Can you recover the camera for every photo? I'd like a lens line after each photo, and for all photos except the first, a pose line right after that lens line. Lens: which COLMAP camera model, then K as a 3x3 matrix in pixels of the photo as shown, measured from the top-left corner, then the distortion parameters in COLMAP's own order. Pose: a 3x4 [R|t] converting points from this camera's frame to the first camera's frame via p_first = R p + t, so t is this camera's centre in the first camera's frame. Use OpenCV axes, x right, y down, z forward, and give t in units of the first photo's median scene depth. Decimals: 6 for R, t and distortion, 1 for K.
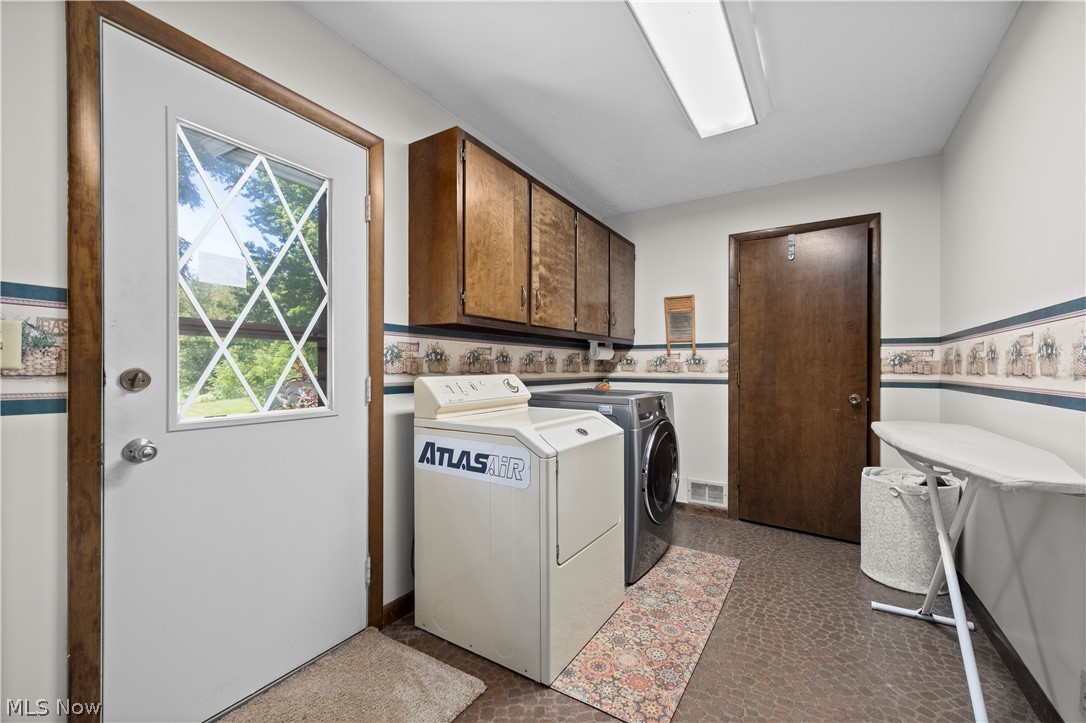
lens RADIAL K [[439.7, 0, 543.6], [0, 439.7, 371.6], [0, 0, 1]] dist [0.000395, -0.000122]
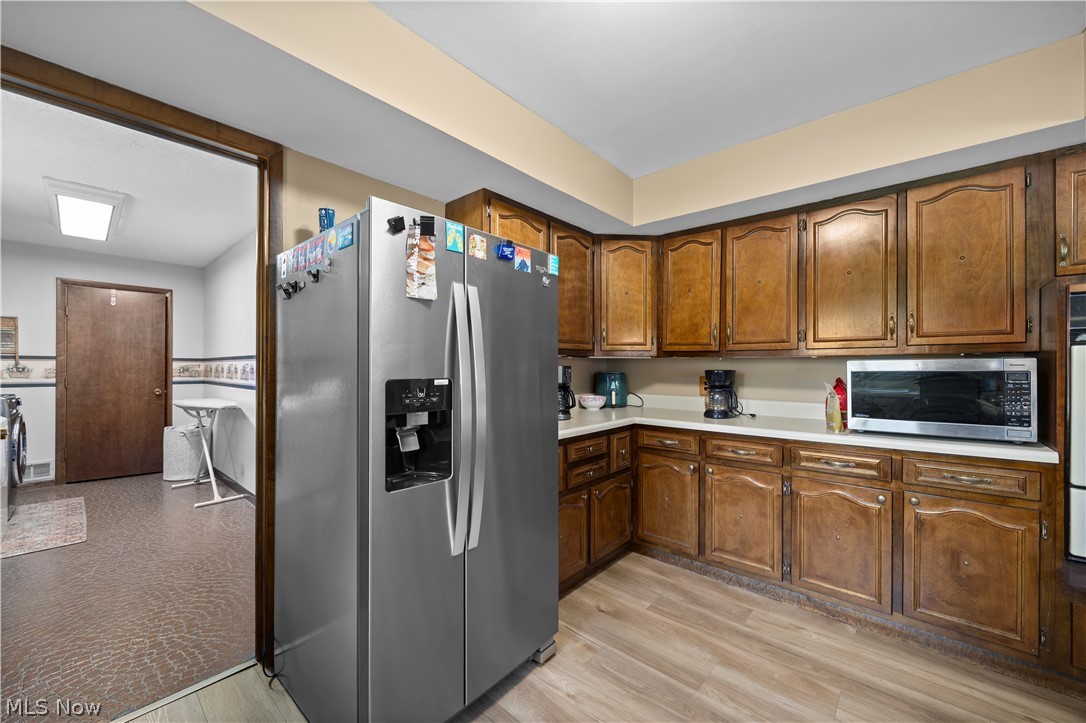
lens RADIAL K [[419.6, 0, 538.7], [0, 419.6, 367.2], [0, 0, 1]] dist [-0.001395, -0.000220]
pose [[0.165416, 0.001798, 0.986222, -0.665232], [0.003183, 0.999992, -0.002357, -0.025580], [-0.986219, 0.003529, 0.165409, -0.750991]]
